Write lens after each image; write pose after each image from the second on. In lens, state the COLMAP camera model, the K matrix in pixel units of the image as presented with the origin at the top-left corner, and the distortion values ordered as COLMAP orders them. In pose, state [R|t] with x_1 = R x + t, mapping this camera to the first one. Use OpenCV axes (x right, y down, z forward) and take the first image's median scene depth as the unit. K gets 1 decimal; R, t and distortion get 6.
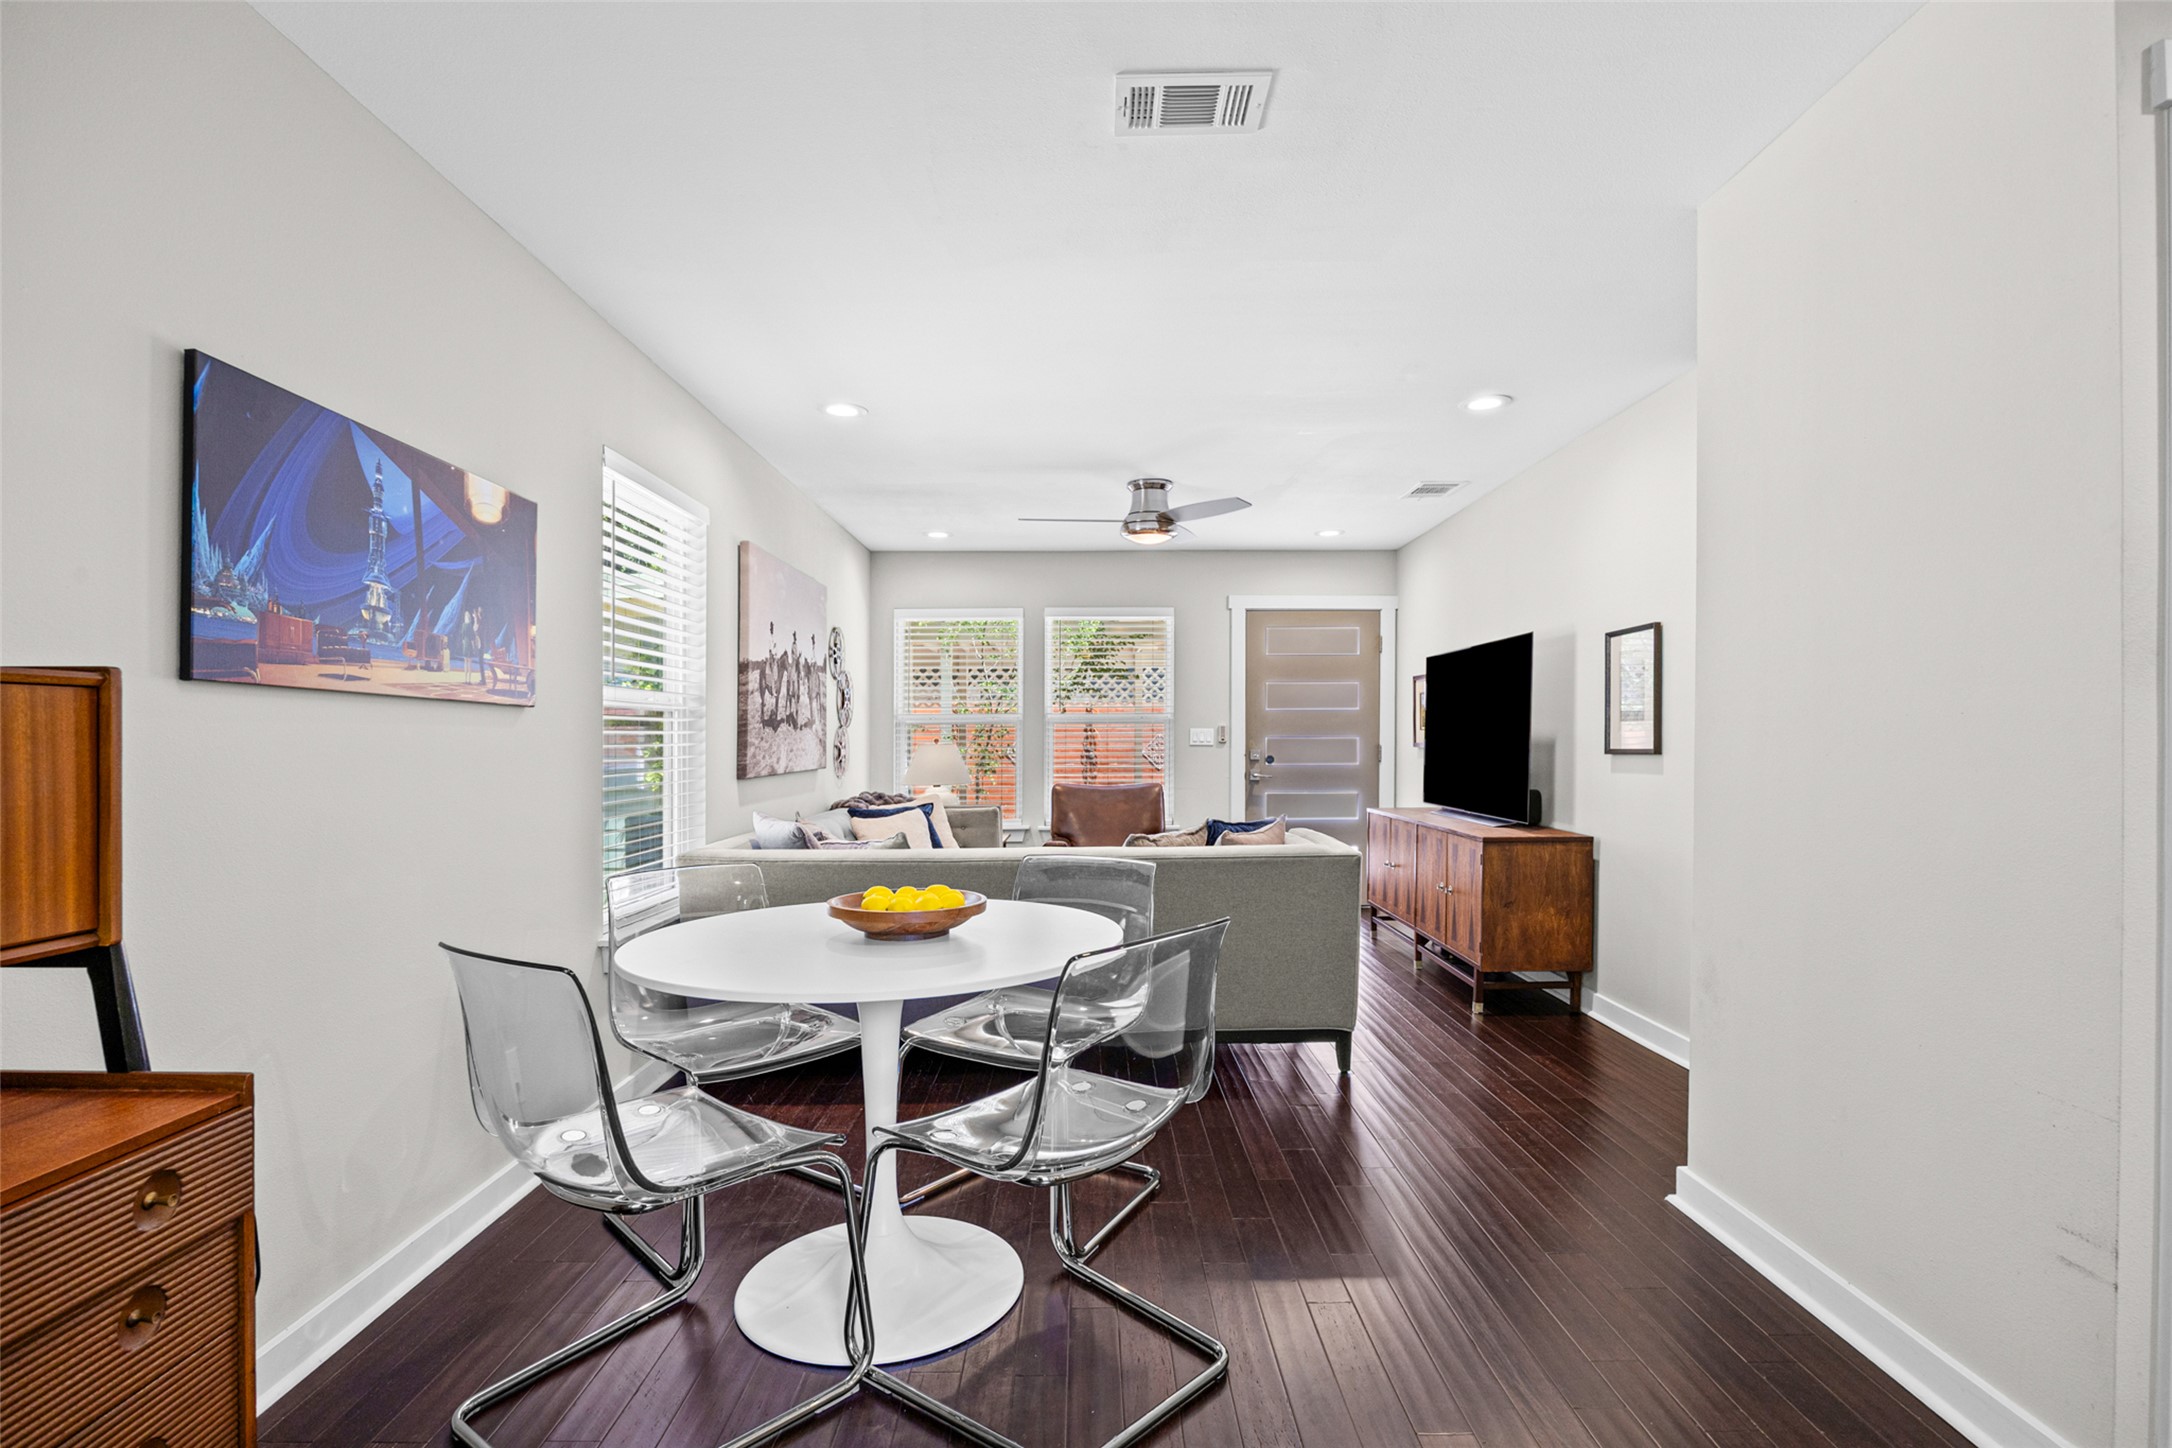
lens RADIAL K [[1120.3, 0, 1086.1], [0, 1120.3, 747.6], [0, 0, 1]] dist [-0.004389, -0.000530]
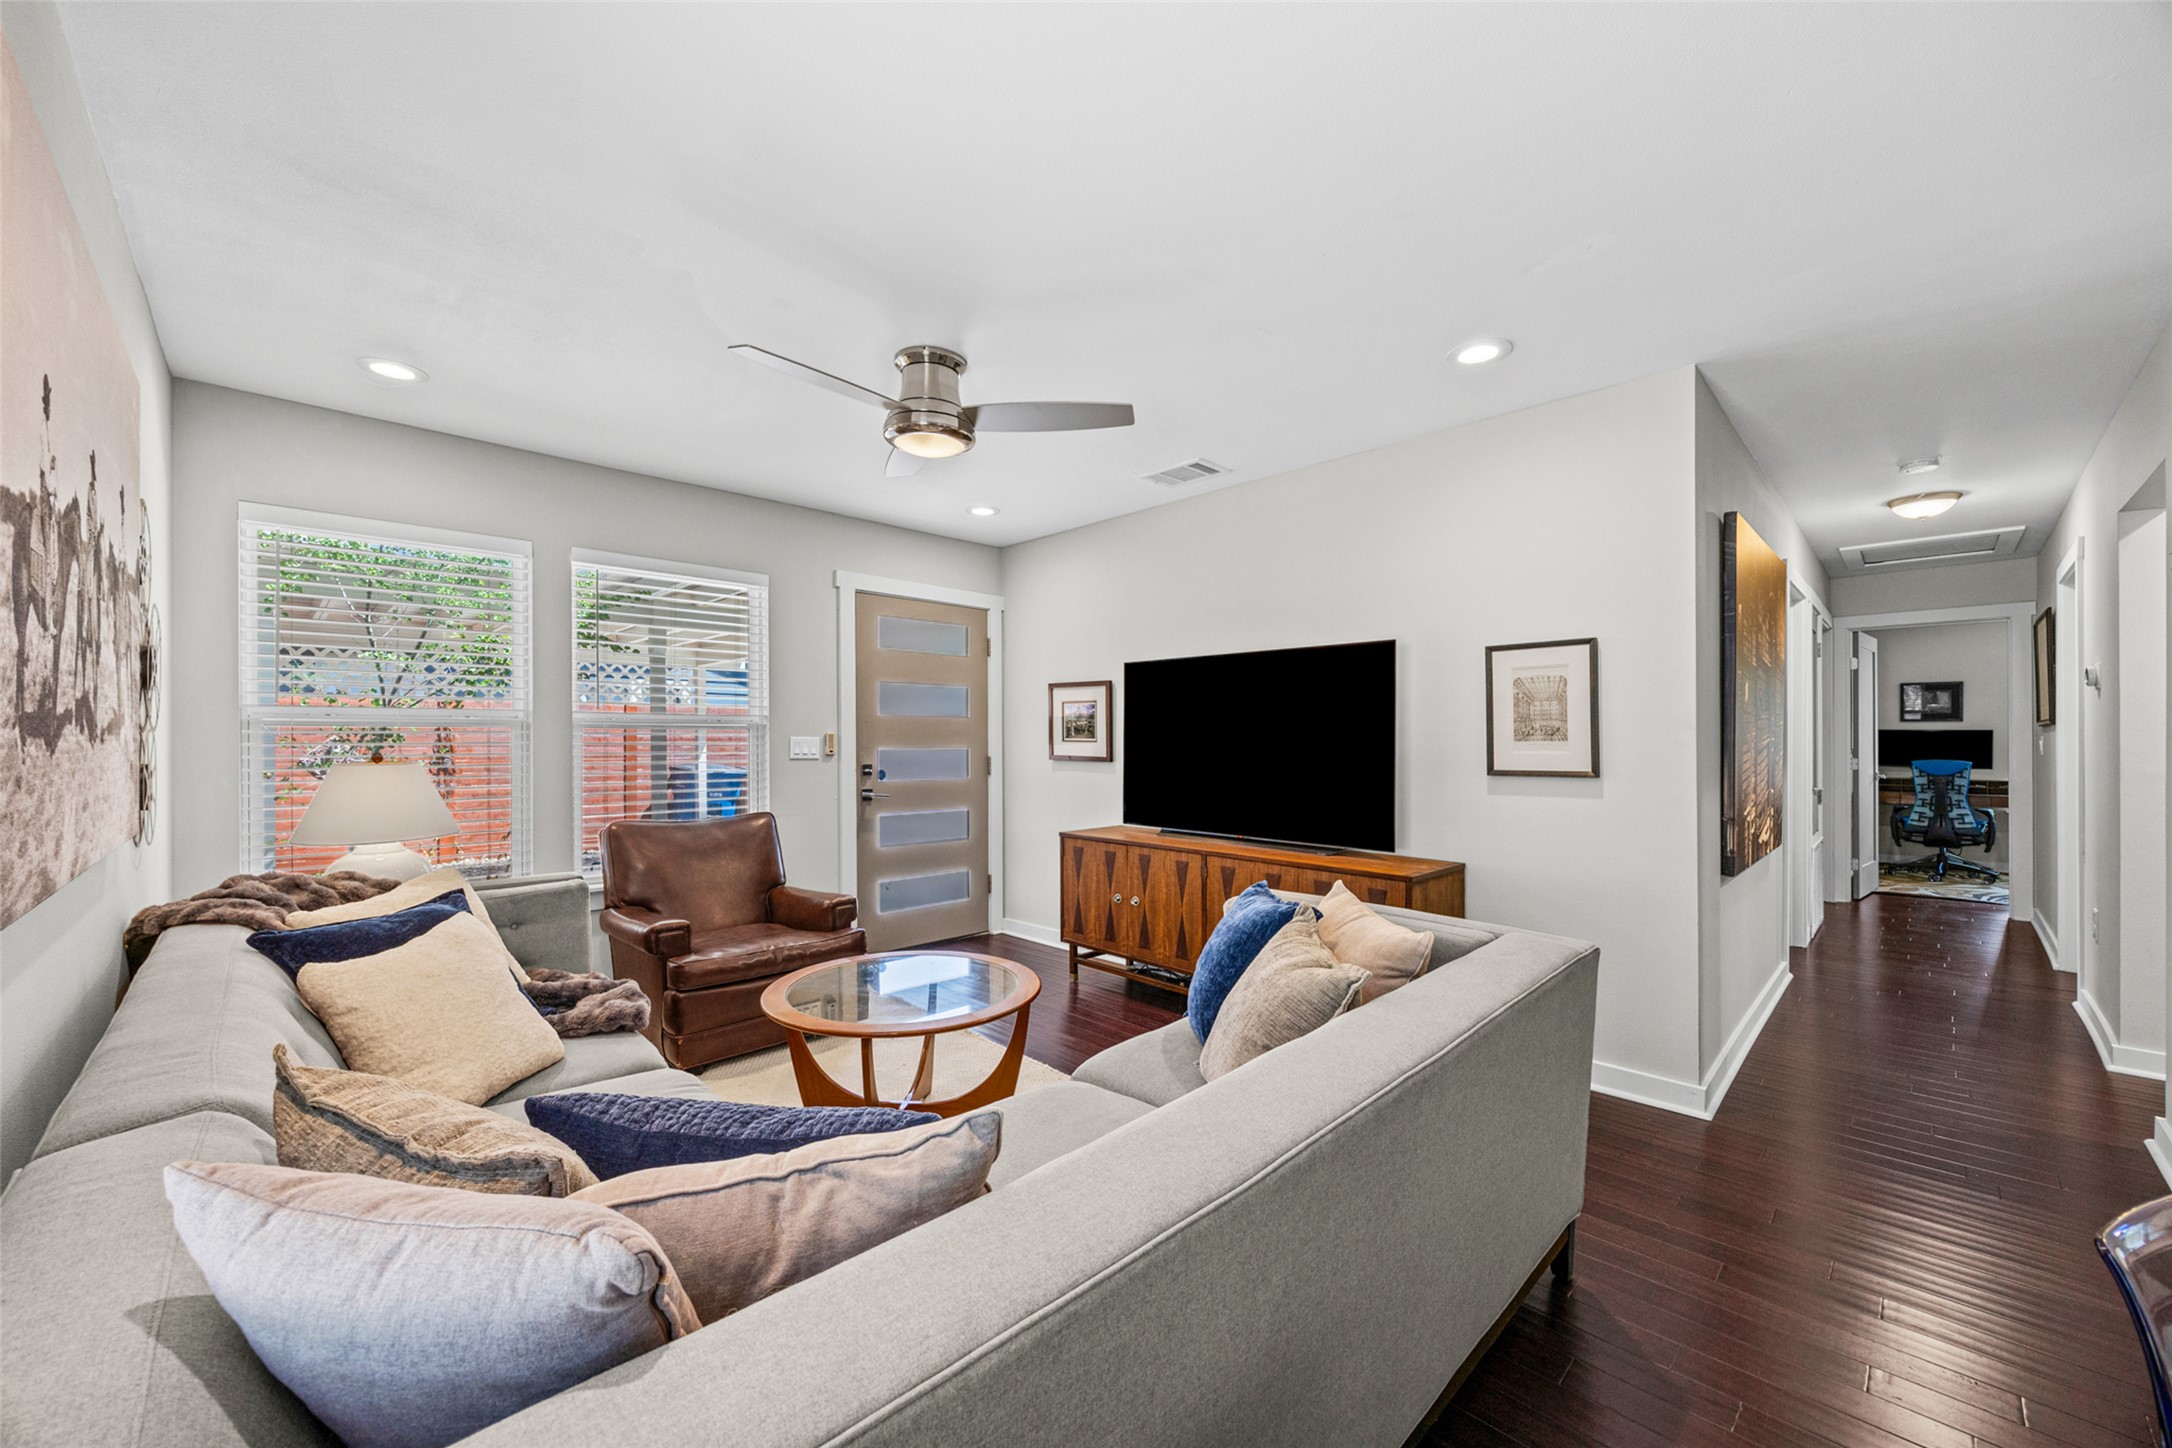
lens RADIAL K [[836.5, 0, 1088.4], [0, 836.5, 757.1], [0, 0, 1]] dist [-0.013019, -0.000079]
pose [[0.708125, -0.009089, 0.706029, -0.219180], [-0.001446, 0.999896, 0.014323, -0.015447], [-0.706086, -0.011164, 0.708038, 0.603005]]
